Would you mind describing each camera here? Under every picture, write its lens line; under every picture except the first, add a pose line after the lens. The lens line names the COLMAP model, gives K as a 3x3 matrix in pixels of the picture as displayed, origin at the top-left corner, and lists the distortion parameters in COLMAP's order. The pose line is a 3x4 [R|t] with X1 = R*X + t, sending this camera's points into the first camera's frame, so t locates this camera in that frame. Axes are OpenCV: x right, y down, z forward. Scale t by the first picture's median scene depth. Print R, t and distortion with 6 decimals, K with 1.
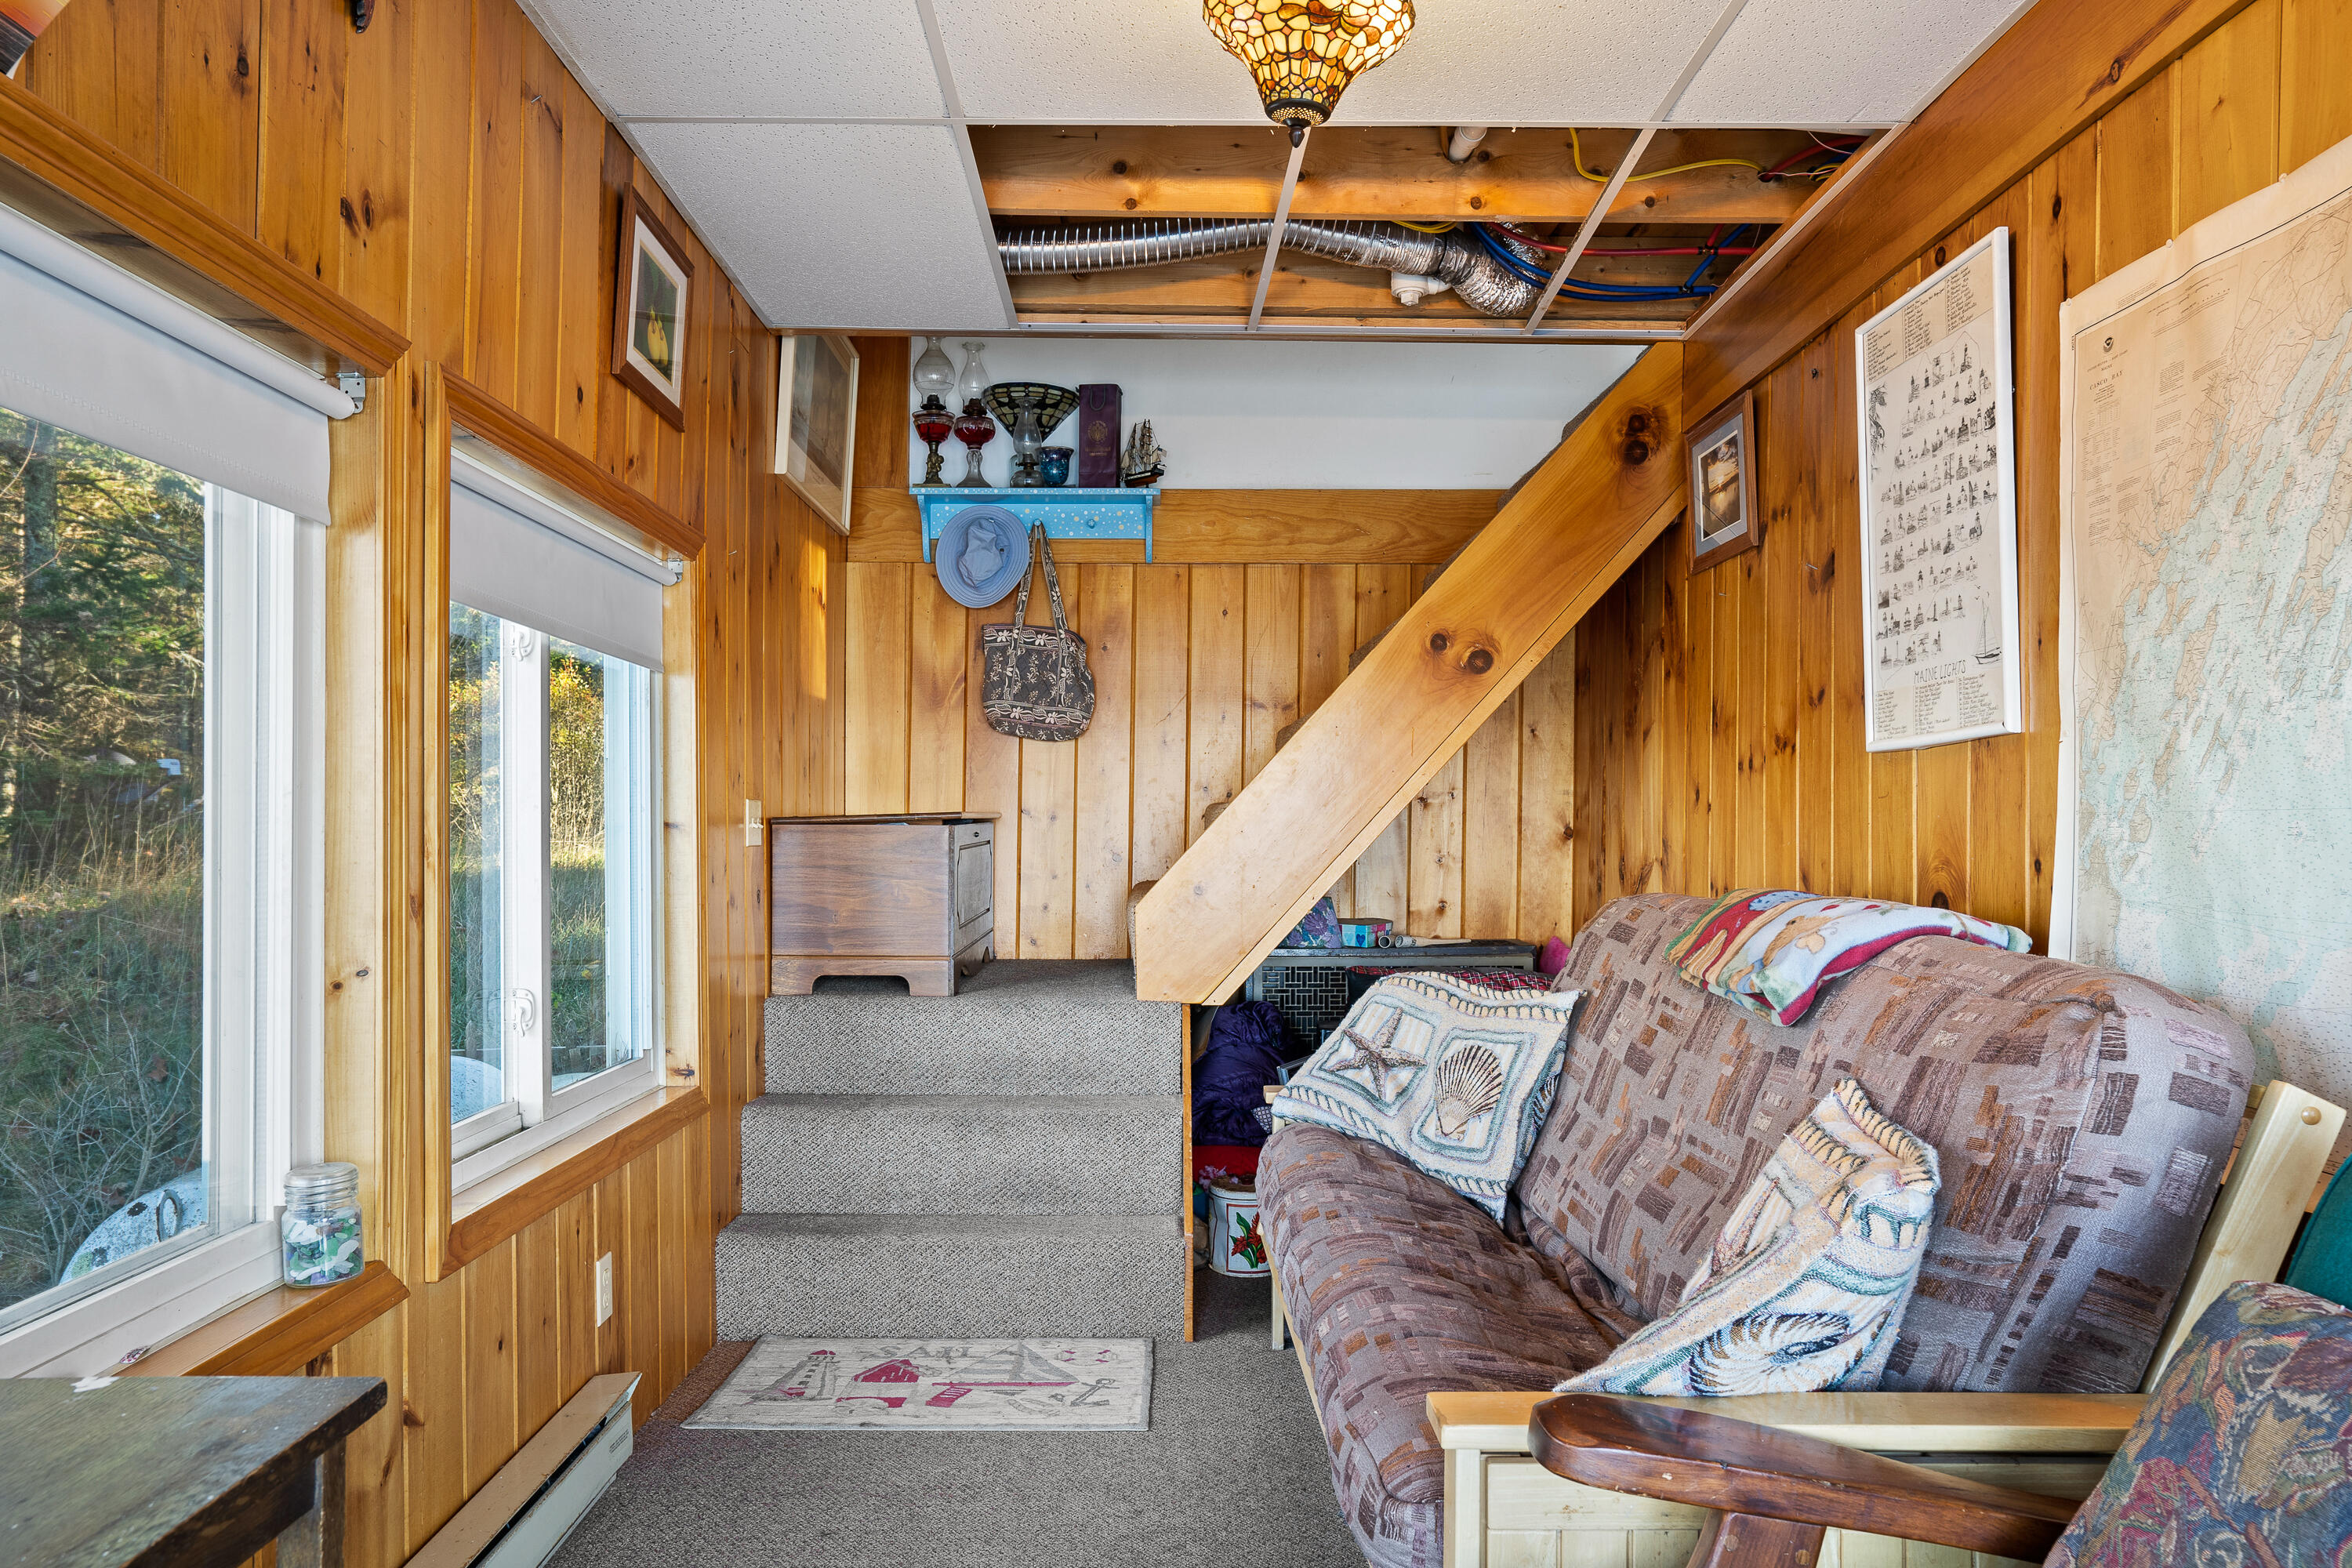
lens RADIAL K [[1607.7, 0, 1175.6], [0, 1607.7, 816.1], [0, 0, 1]] dist [-0.028879, 0.048115]
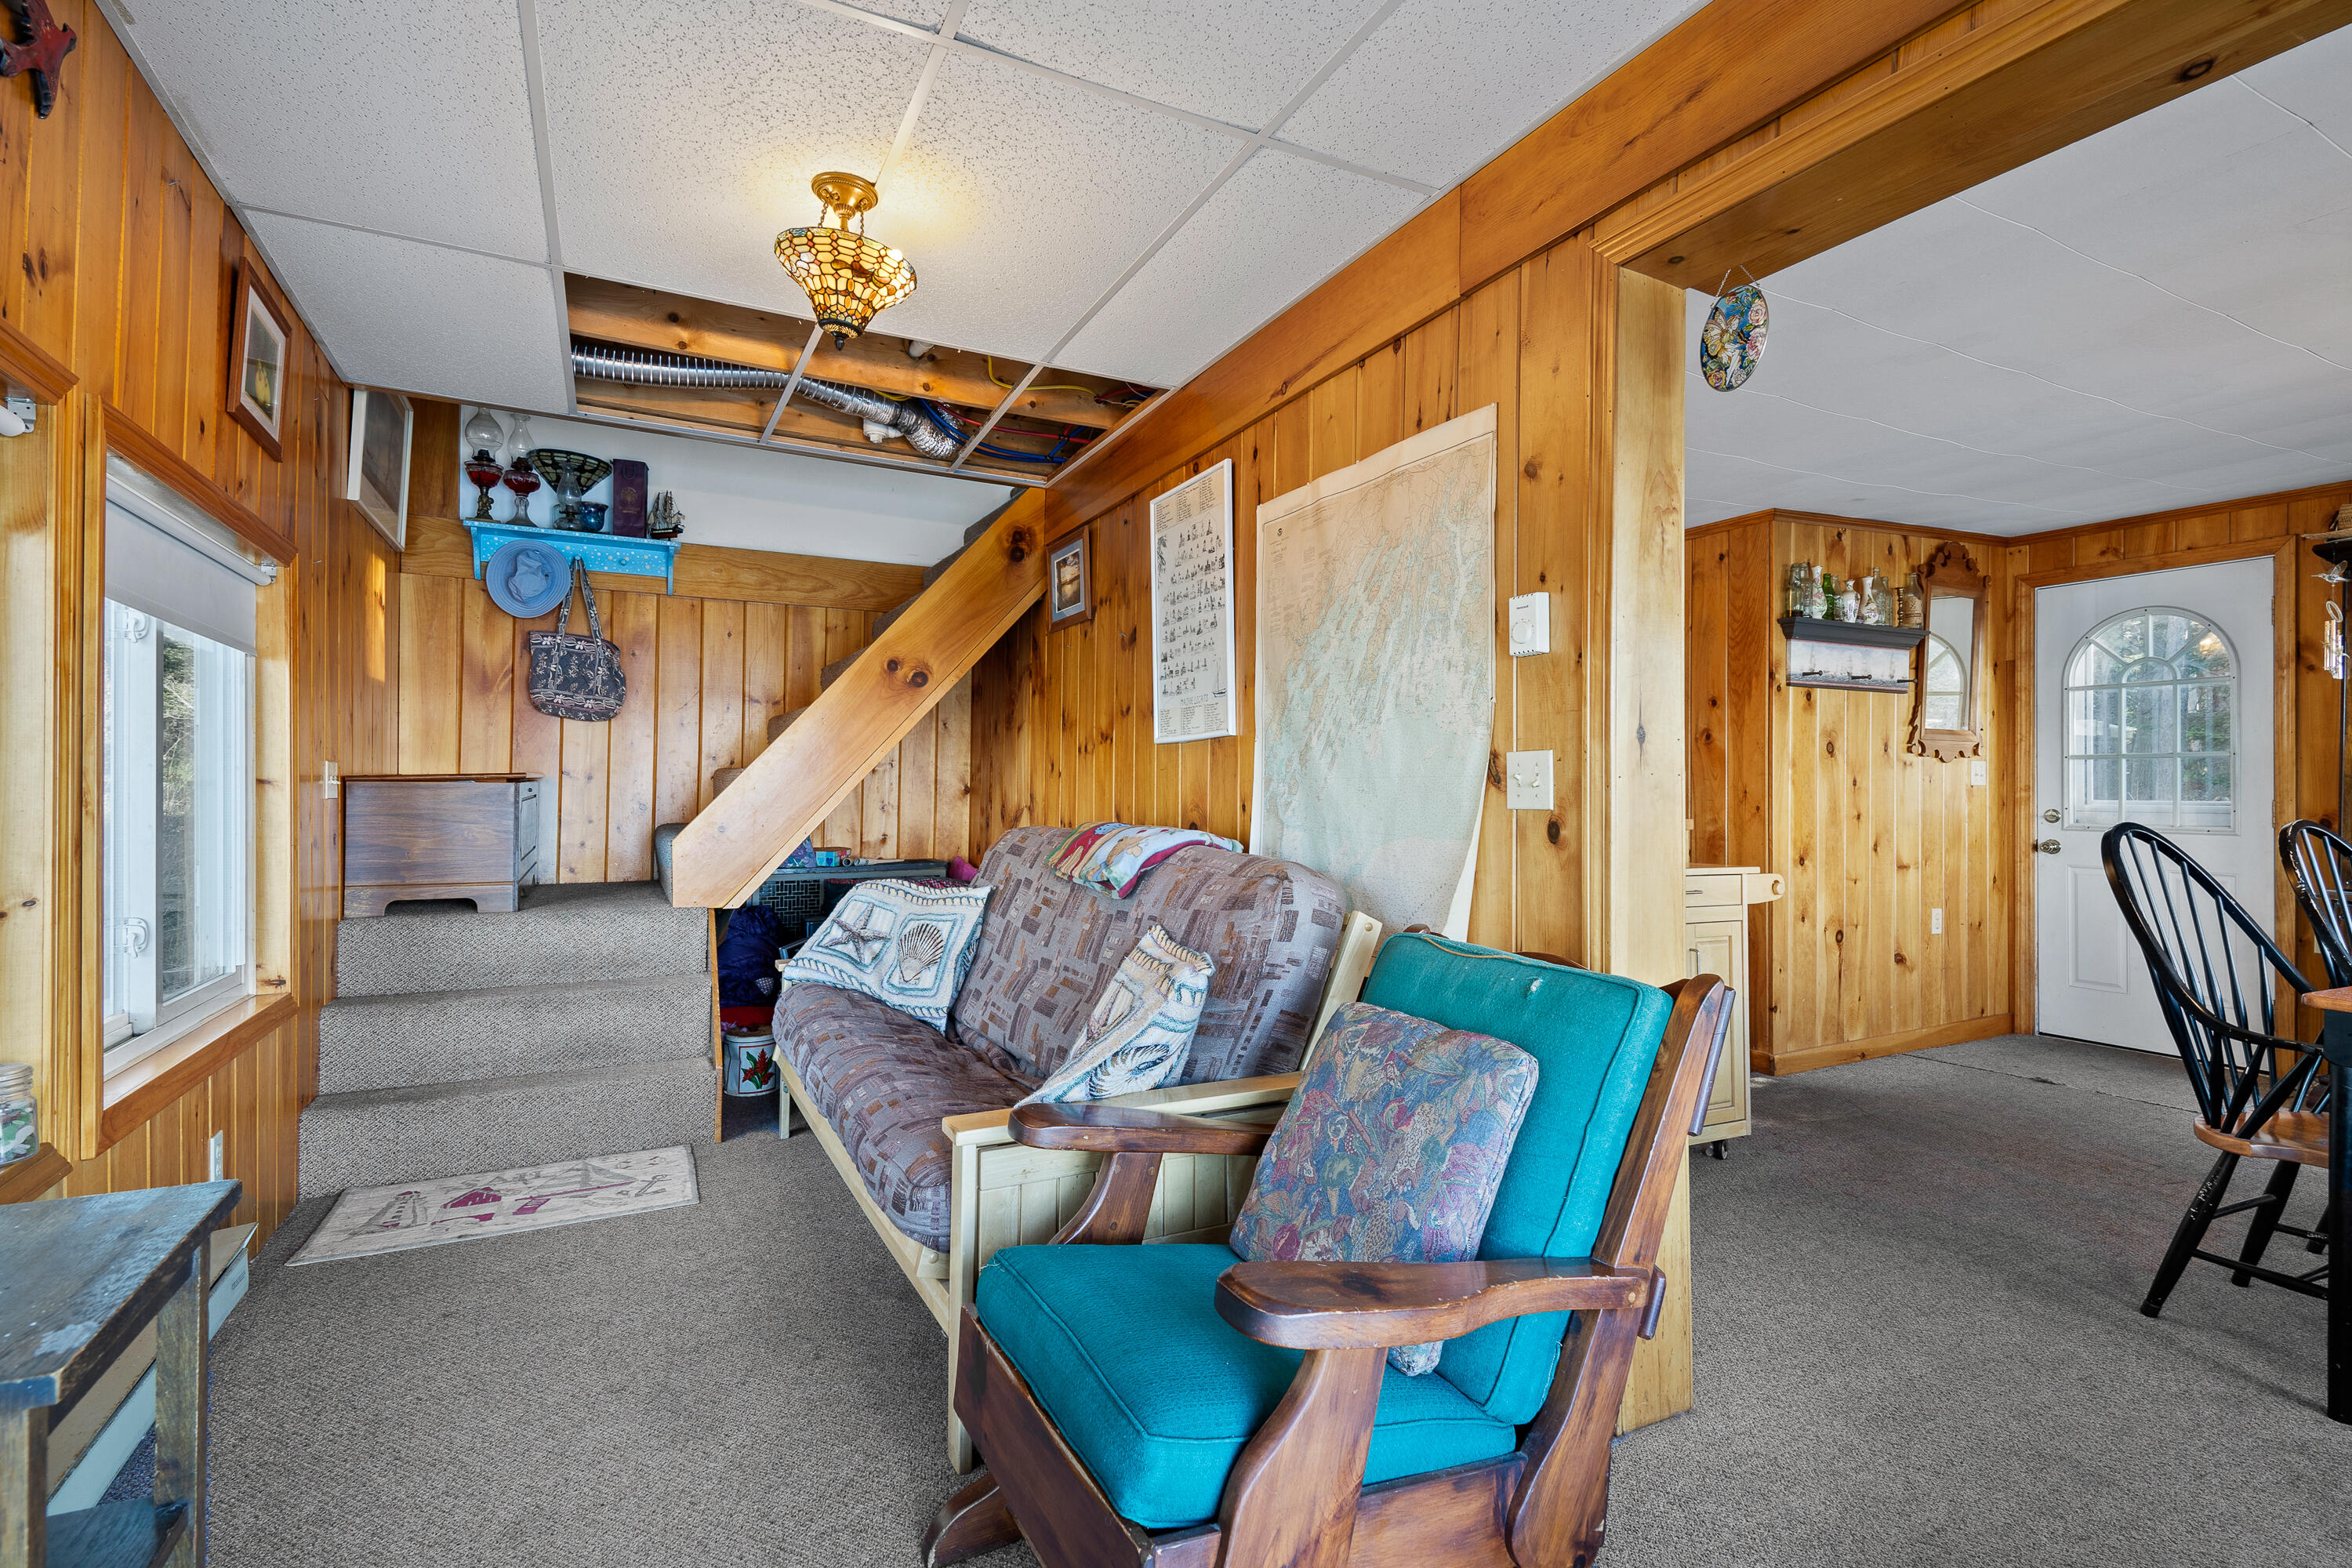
lens RADIAL K [[1100.6, 0, 1170.2], [0, 1100.6, 781.1], [0, 0, 1]] dist [0.055562, -0.026510]
pose [[0.898334, 0.006077, 0.439271, -0.076707], [-0.006688, 0.999978, -0.000158, 0.000964], [-0.439263, -0.002796, 0.898354, -0.084729]]
